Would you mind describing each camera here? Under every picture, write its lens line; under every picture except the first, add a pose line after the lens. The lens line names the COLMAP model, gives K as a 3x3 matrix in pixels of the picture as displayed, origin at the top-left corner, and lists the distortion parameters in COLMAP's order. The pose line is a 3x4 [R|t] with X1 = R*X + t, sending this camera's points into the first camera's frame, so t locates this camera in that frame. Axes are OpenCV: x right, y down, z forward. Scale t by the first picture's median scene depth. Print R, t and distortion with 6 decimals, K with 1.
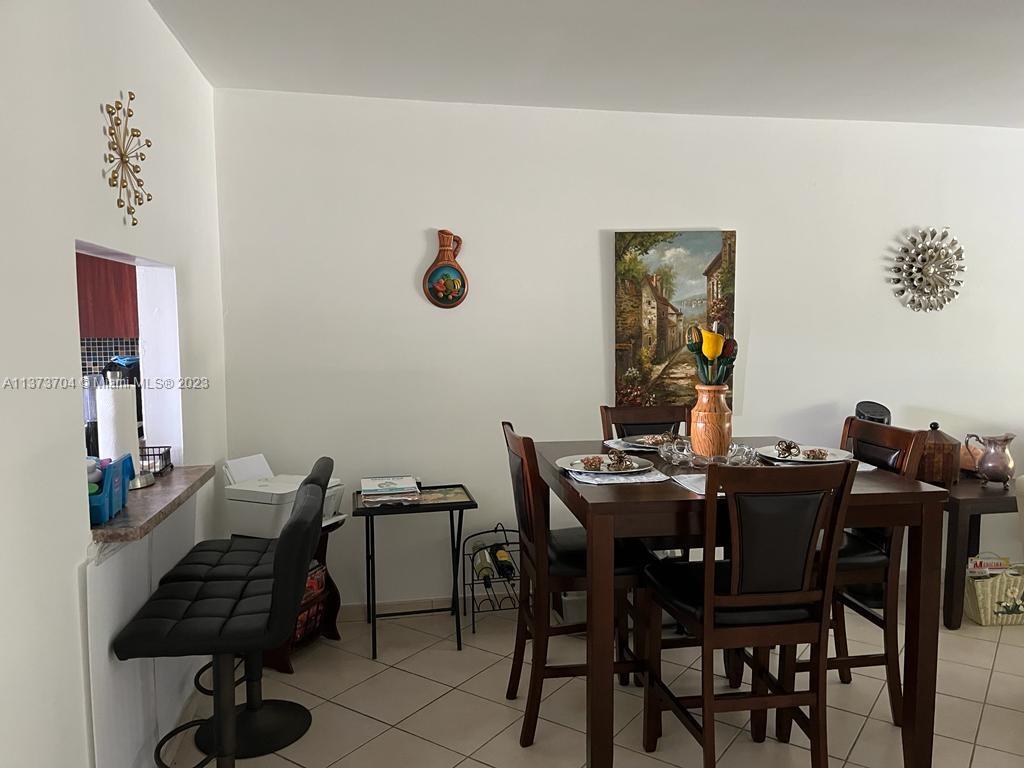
lens RADIAL K [[771.8, 0, 512.0], [0, 771.8, 384.0], [0, 0, 1]] dist [0.085491, -0.123814]
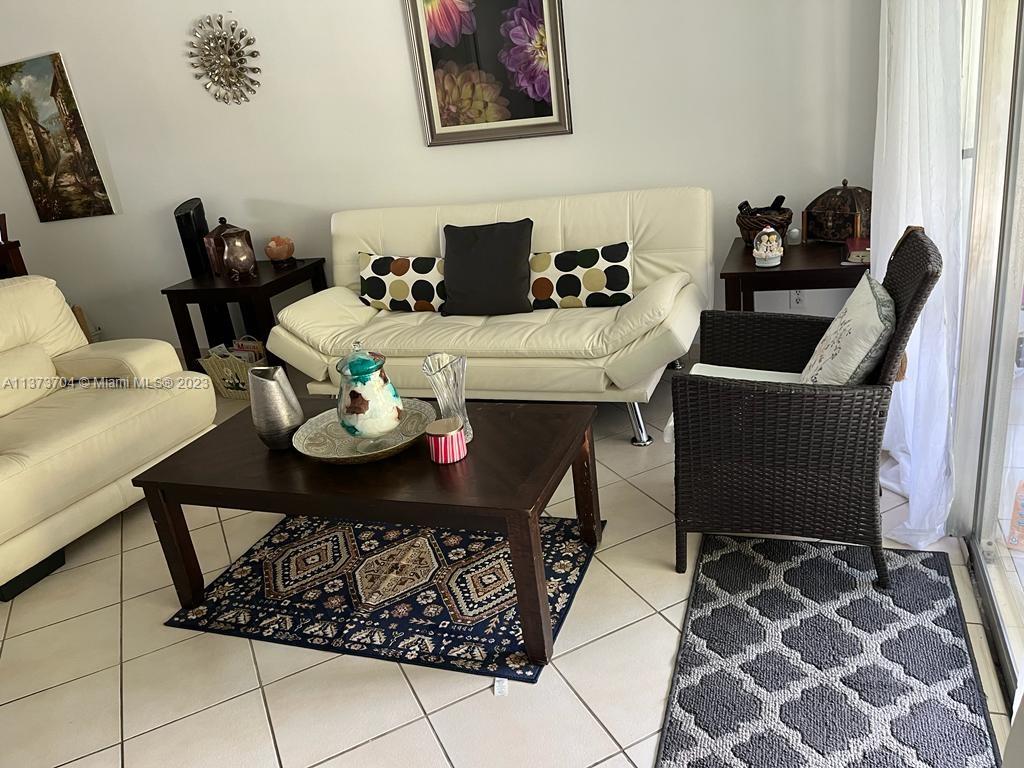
lens RADIAL K [[771.8, 0, 512.0], [0, 771.8, 384.0], [0, 0, 1]] dist [0.085491, -0.123814]
pose [[0.866533, 0.078403, -0.492923, 1.394321], [0.083392, 0.950962, 0.297855, -0.018687], [0.492104, -0.299207, 0.817502, 0.232835]]
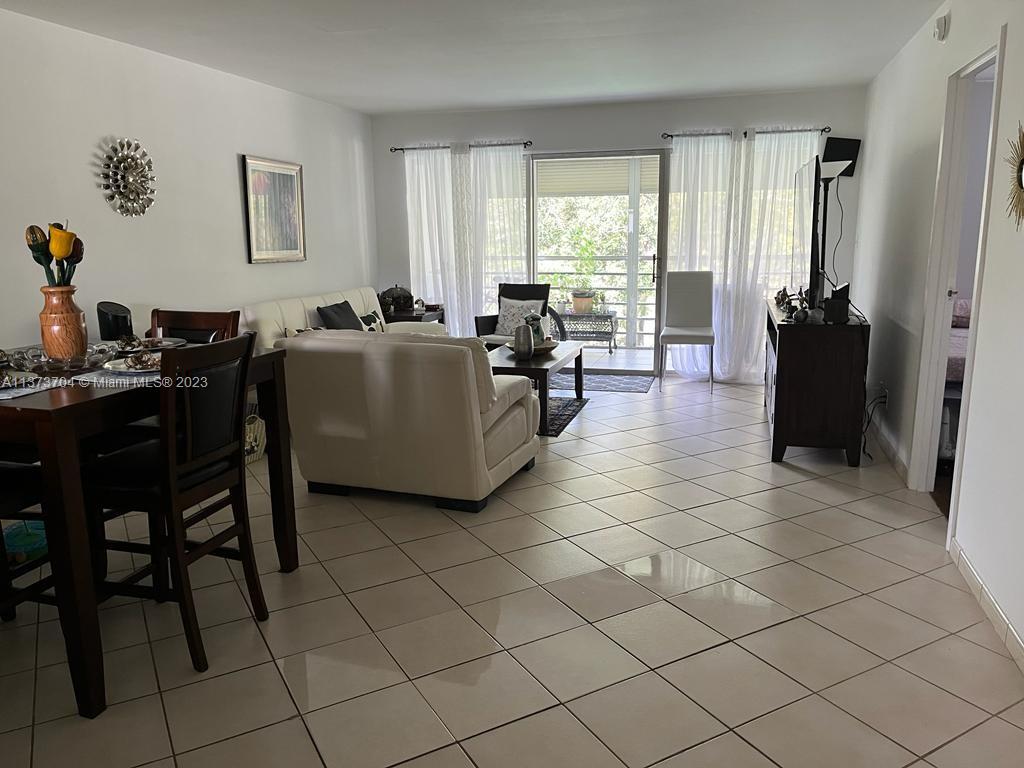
lens RADIAL K [[771.8, 0, 512.0], [0, 771.8, 384.0], [0, 0, 1]] dist [0.085491, -0.123814]
pose [[0.430282, -0.177534, 0.885064, -0.262940], [0.079569, 0.984112, 0.158718, 0.007431], [-0.899181, 0.002130, 0.437572, 0.036567]]
